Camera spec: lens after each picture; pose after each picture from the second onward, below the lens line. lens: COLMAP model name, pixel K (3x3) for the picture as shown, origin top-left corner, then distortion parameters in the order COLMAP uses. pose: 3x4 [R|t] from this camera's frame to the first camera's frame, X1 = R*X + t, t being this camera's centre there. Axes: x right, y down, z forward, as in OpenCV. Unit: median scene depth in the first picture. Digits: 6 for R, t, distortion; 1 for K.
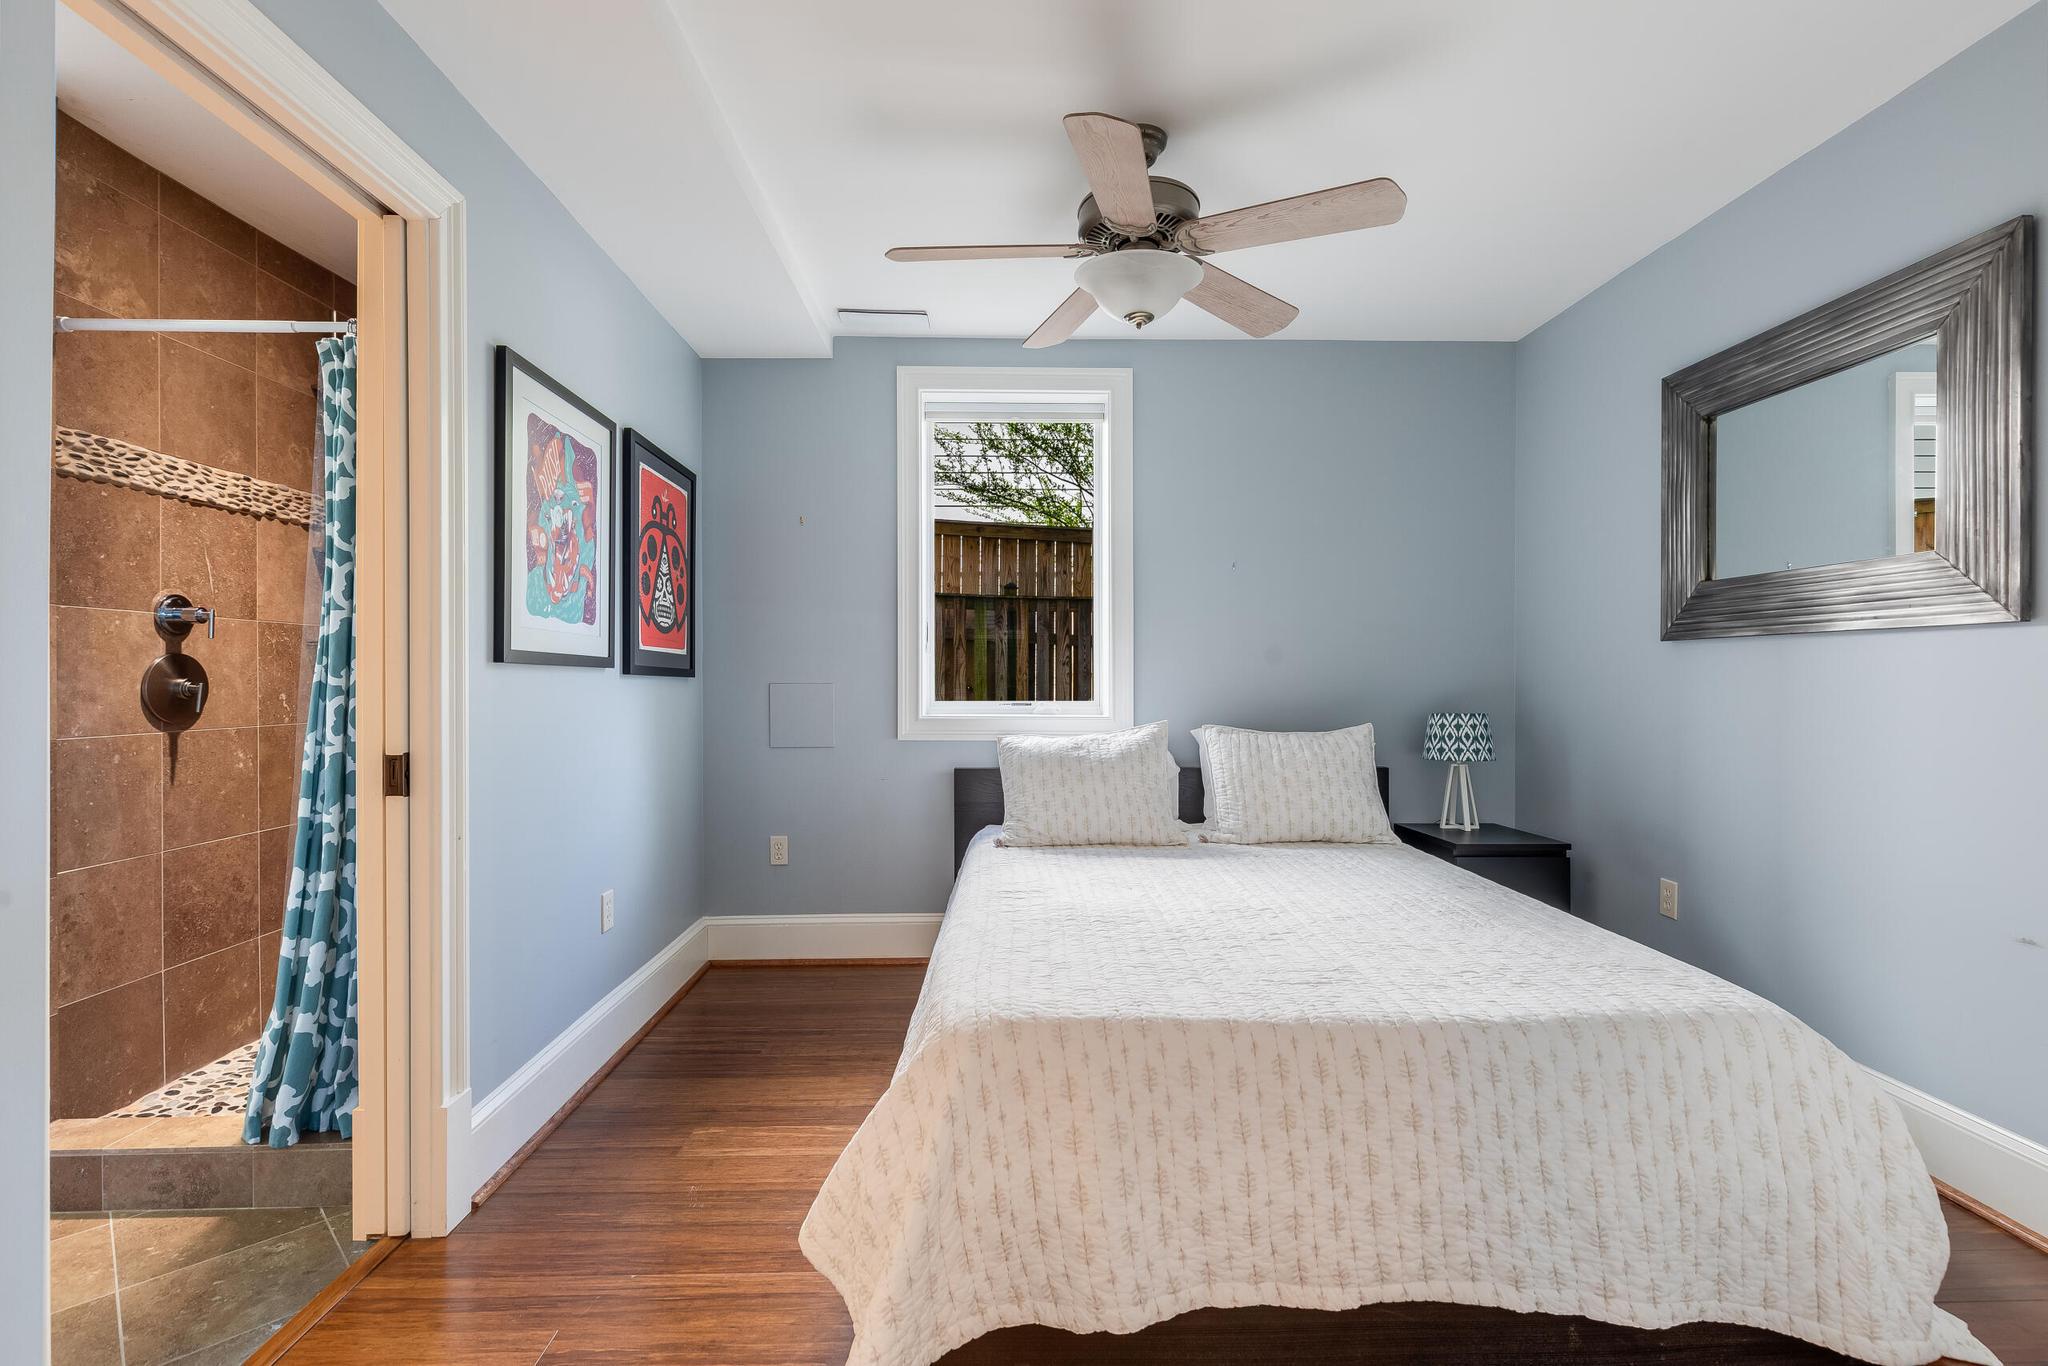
lens RADIAL K [[912.3, 0, 1024.0], [0, 912.3, 683.0], [0, 0, 1]] dist [0.000916, -0.000014]
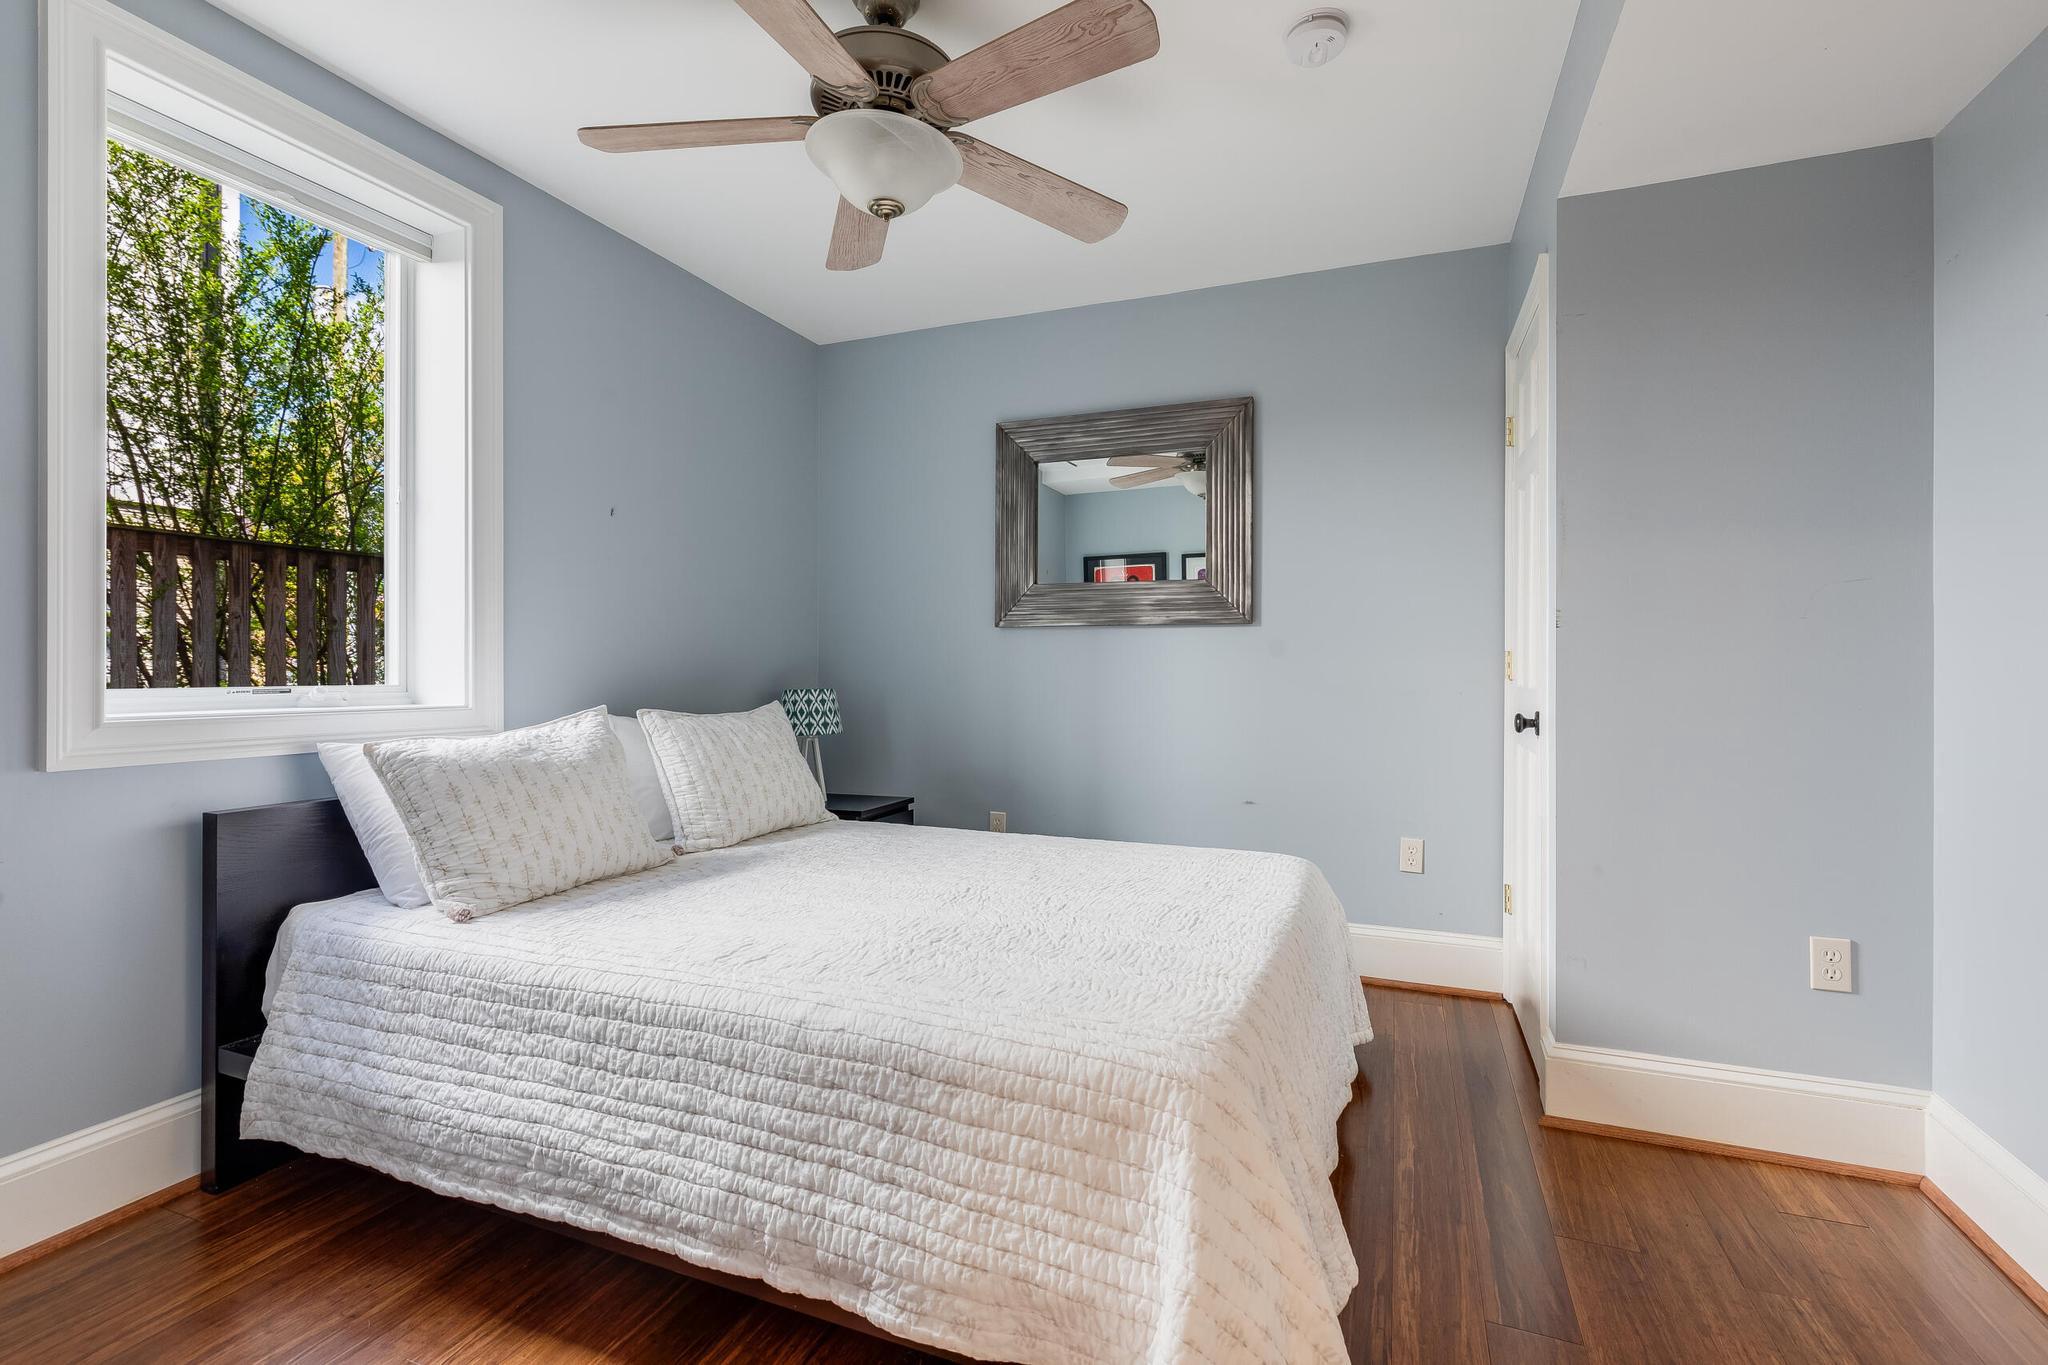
lens RADIAL K [[922.1, 0, 1023.5], [0, 922.1, 671.2], [0, 0, 1]] dist [0.002457, 0.000326]
pose [[0.394555, -0.001848, 0.918870, -0.436250], [0.001008, 0.999998, 0.001578, 0.012666], [-0.918872, 0.000303, 0.394556, 0.410838]]
